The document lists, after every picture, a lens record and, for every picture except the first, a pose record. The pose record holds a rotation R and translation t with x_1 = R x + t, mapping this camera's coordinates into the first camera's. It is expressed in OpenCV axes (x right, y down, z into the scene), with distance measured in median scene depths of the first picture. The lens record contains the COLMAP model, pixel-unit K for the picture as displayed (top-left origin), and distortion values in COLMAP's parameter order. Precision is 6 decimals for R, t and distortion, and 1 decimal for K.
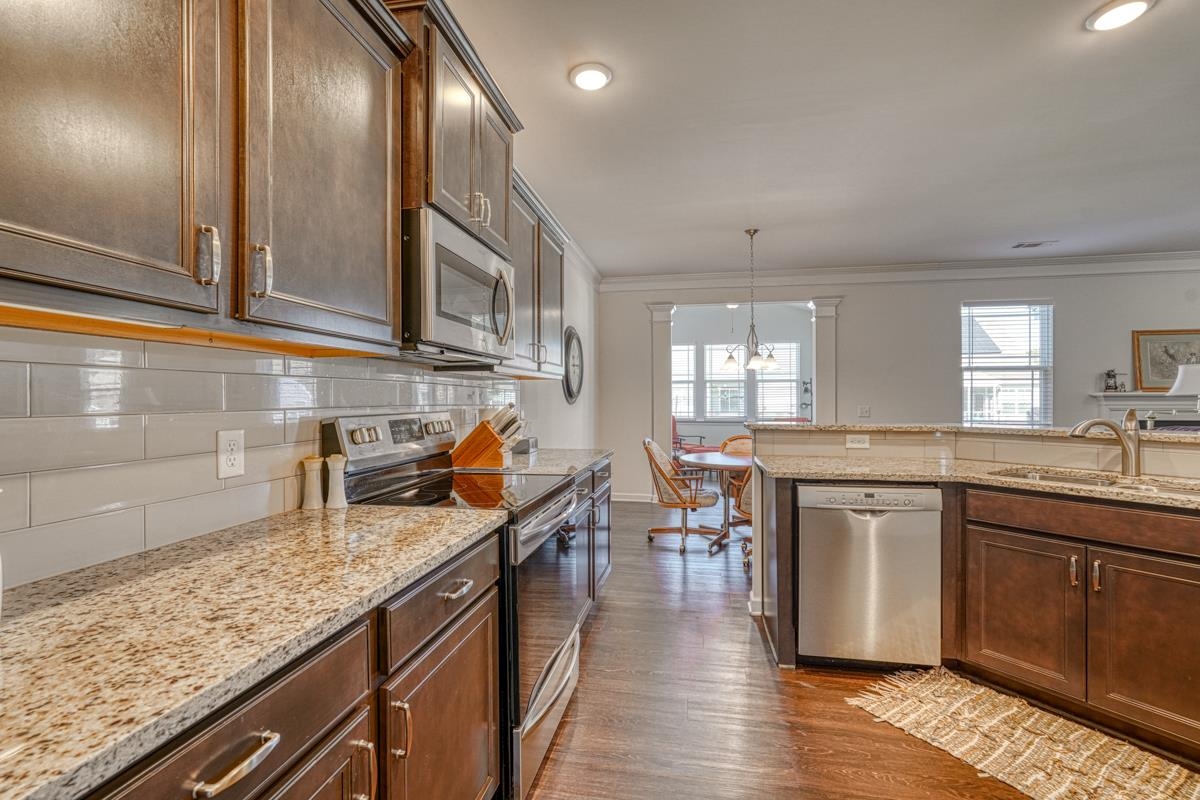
lens RADIAL K [[526.7, 0, 598.1], [0, 526.7, 400.1], [0, 0, 1]] dist [-0.015800, 0.007649]
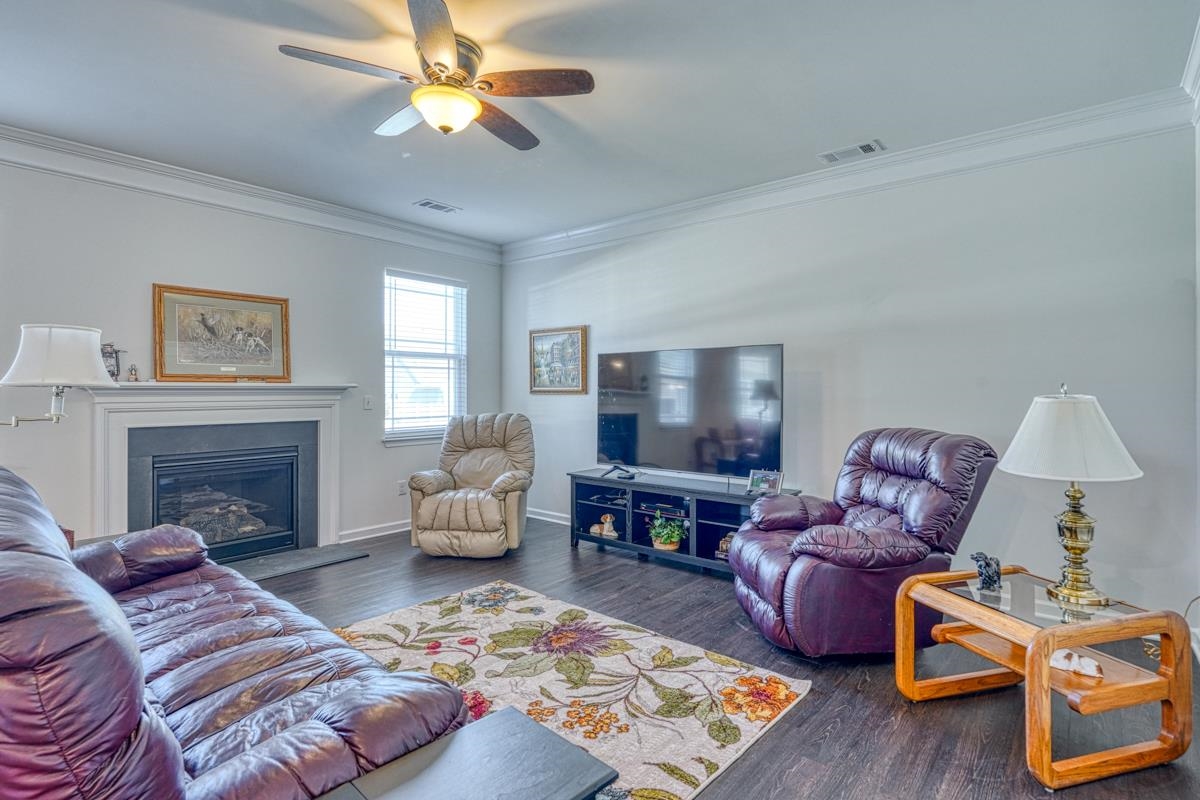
lens RADIAL K [[592.2, 0, 596.2], [0, 592.2, 383.3], [0, 0, 1]] dist [-0.003755, -0.000053]
pose [[0.490780, 0.010757, 0.871217, 1.232443], [0.001557, 0.999911, -0.013223, -0.006022], [-0.871282, 0.007846, 0.490720, 0.350148]]
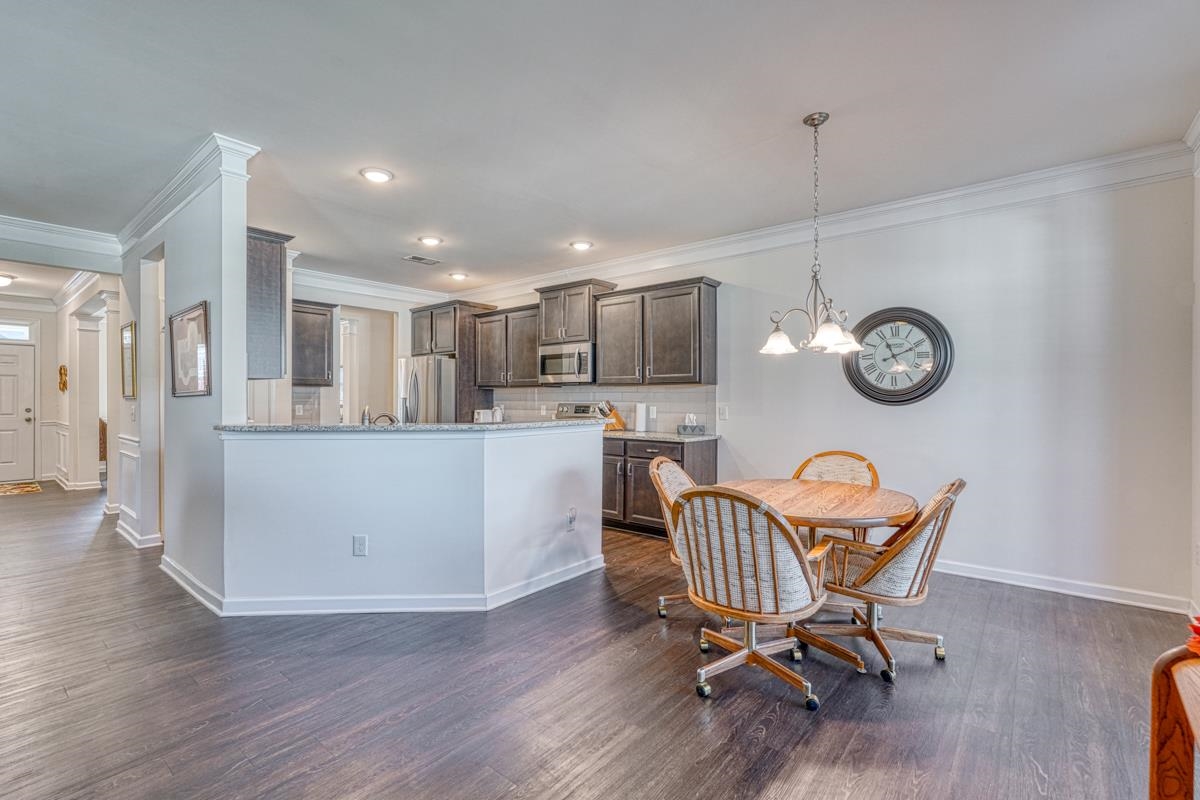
lens RADIAL K [[539.1, 0, 583.7], [0, 539.1, 402.4], [0, 0, 1]] dist [-0.014348, 0.007023]
pose [[-0.496922, 0.008073, -0.867758, 1.497162], [-0.000993, 0.999951, 0.009871, -0.007689], [0.867795, 0.005767, -0.496890, 1.682743]]
